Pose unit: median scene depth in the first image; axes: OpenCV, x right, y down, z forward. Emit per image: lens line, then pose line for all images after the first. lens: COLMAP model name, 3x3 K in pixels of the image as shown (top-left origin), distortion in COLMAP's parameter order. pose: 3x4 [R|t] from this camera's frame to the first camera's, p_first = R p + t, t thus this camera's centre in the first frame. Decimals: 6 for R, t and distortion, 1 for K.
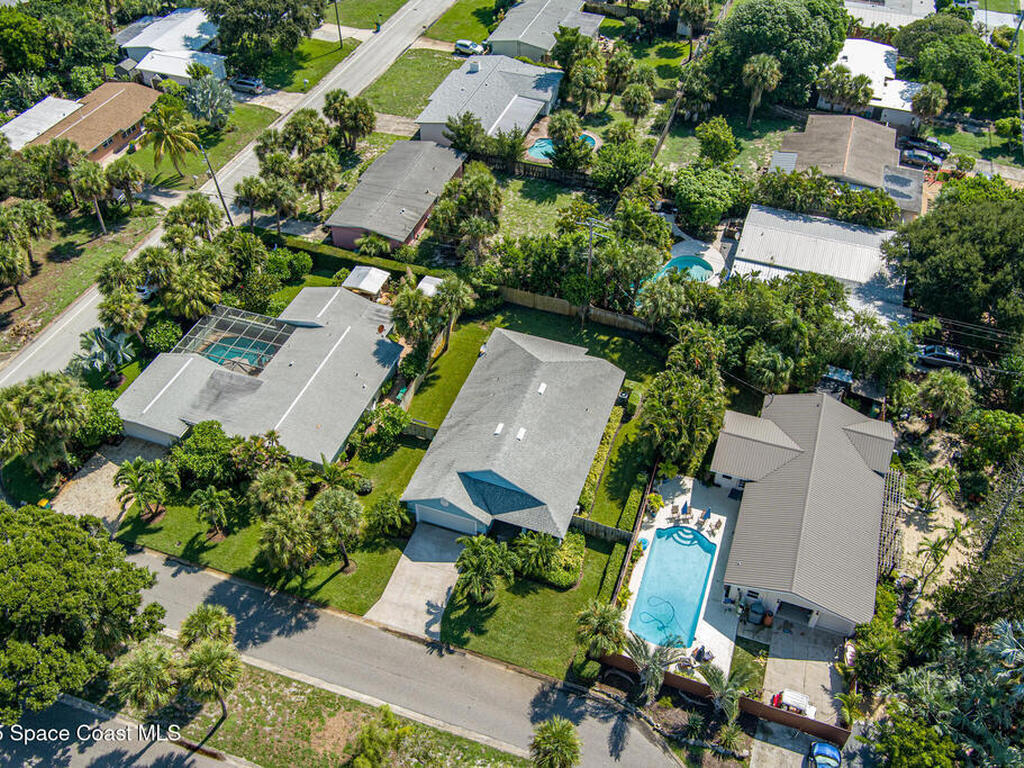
lens RADIAL K [[942.0, 0, 512.1], [0, 942.0, 384.2], [0, 0, 1]] dist [0.012699, 0.000000]
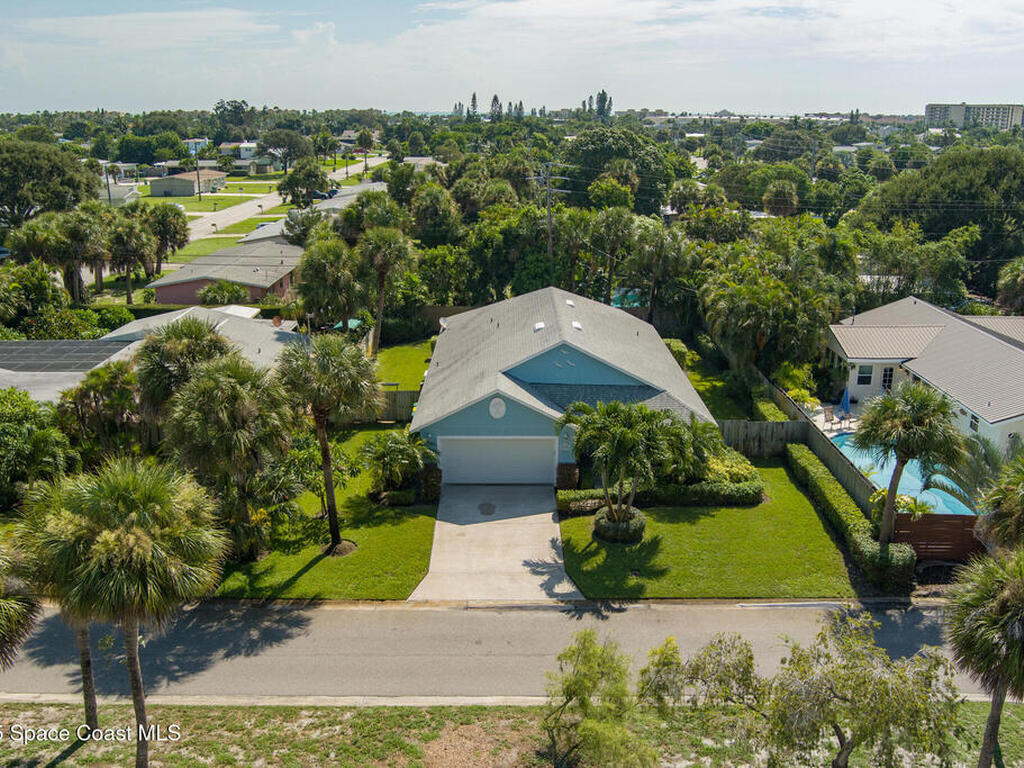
lens RADIAL K [[942.0, 0, 510.0], [0, 942.0, 382.6], [0, 0, 1]] dist [0.012699, 0.000000]
pose [[0.946675, -0.102421, 0.305478, -0.187521], [0.229759, 0.879286, -0.417214, 0.278592], [-0.225871, 0.465152, 0.855930, 0.425217]]
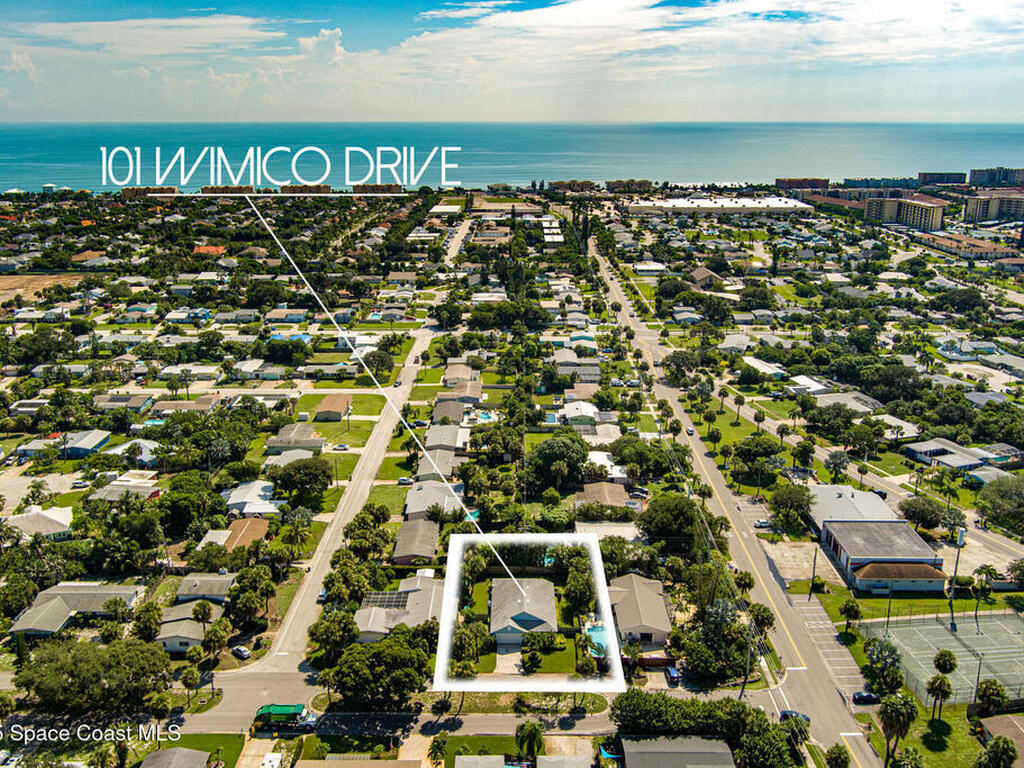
lens RADIAL K [[942.0, 0, 507.4], [0, 942.0, 383.9], [0, 0, 1]] dist [0.012699, 0.000000]
pose [[0.948755, -0.102738, 0.298846, -0.624484], [0.227095, 0.879279, -0.418684, 0.495178], [-0.219754, 0.465095, 0.857552, -1.207083]]
